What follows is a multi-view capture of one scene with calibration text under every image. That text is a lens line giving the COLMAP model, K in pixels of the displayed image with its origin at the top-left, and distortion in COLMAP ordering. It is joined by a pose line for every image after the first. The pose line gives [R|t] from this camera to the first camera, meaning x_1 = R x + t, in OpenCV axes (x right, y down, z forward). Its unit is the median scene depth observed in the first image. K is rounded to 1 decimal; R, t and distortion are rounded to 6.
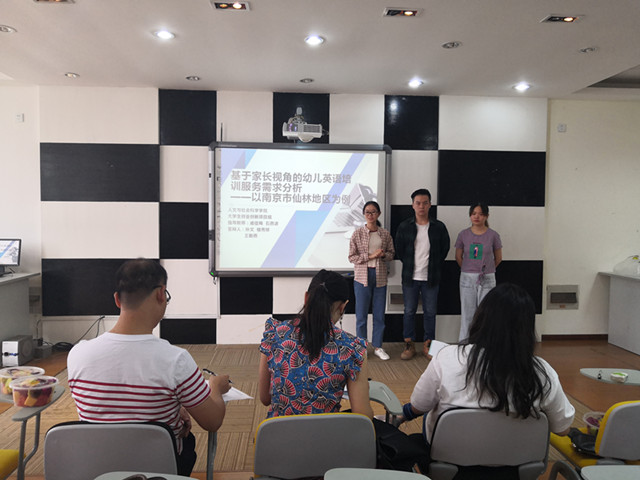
lens RADIAL K [[499.0, 0, 320.9], [0, 499.0, 240.1], [0, 0, 1]] dist [-0.009774, 0.007694]
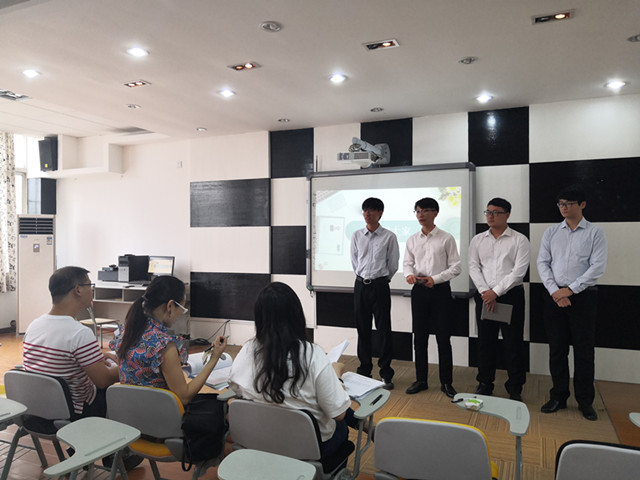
lens RADIAL K [[499.0, 0, 323.3], [0, 499.0, 239.1], [0, 0, 1]] dist [-0.009774, 0.007694]
pose [[0.888540, -0.010287, -0.458683, 0.341550], [-0.009781, 0.999097, -0.041354, 0.002481], [0.458694, 0.041231, 0.887637, 0.008809]]
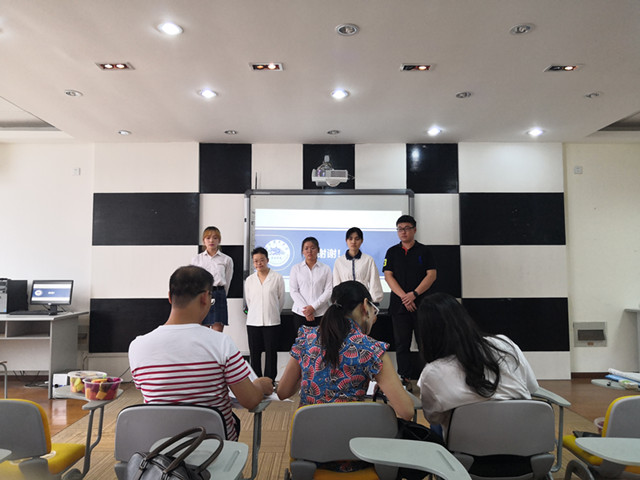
lens RADIAL K [[499.0, 0, 320.6], [0, 499.0, 240.7], [0, 0, 1]] dist [-0.009774, 0.007694]
pose [[0.998155, -0.015196, -0.058781, 0.003673], [0.008665, 0.993914, -0.109814, 0.035713], [0.060092, 0.109102, 0.992212, -0.058468]]
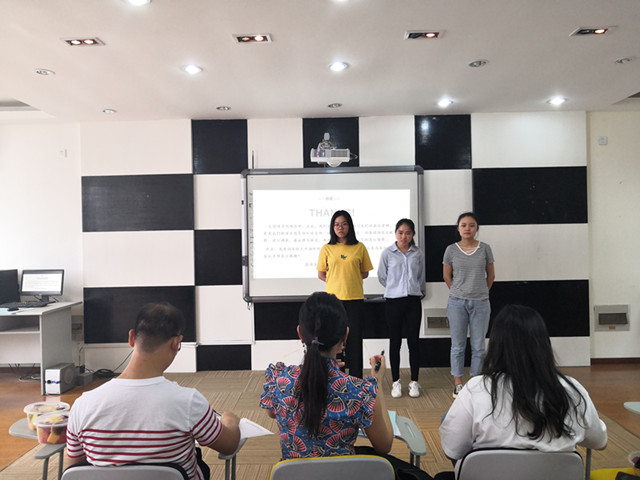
lens RADIAL K [[499.0, 0, 321.2], [0, 499.0, 240.5], [0, 0, 1]] dist [-0.009774, 0.007694]
pose [[0.996192, -0.026148, -0.083179, 0.019886], [0.023000, 0.998990, -0.038591, -0.009639], [0.084104, 0.036531, 0.995787, 0.007697]]
